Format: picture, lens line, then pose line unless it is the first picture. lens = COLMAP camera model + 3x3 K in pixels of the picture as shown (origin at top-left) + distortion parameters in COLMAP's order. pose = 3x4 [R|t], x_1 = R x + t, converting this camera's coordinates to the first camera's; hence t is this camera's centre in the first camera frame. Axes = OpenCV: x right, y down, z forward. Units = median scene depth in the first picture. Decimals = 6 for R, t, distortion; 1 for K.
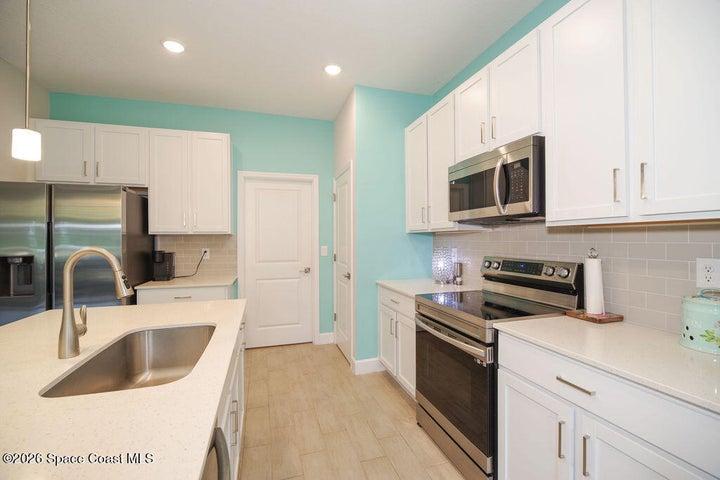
lens RADIAL K [[318.4, 0, 358.2], [0, 318.4, 235.7], [0, 0, 1]] dist [-0.016845, 0.000459]
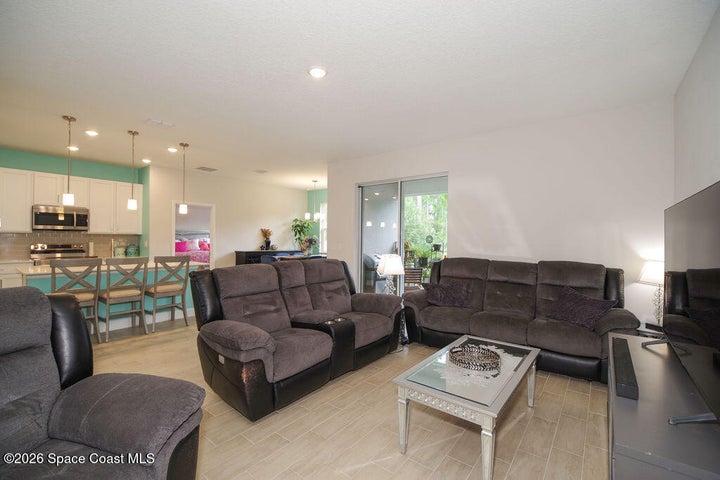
lens RADIAL K [[318.4, 0, 360.9], [0, 318.4, 240.8], [0, 0, 1]] dist [-0.016845, 0.000459]
pose [[-0.576563, 0.005320, 0.817035, -2.985724], [-0.003017, 0.999958, -0.008640, 0.053111], [-0.817047, -0.007447, -0.576523, 0.360551]]
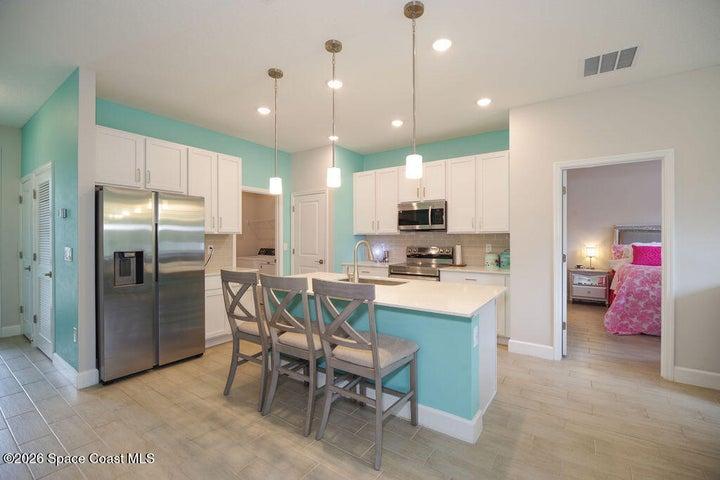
lens RADIAL K [[318.4, 0, 360.3], [0, 318.4, 238.0], [0, 0, 1]] dist [-0.016845, 0.000459]
pose [[0.786048, 0.003824, 0.618153, -1.210620], [-0.007343, 0.999968, 0.003152, 0.003902], [-0.618121, -0.007017, 0.786051, -0.502335]]
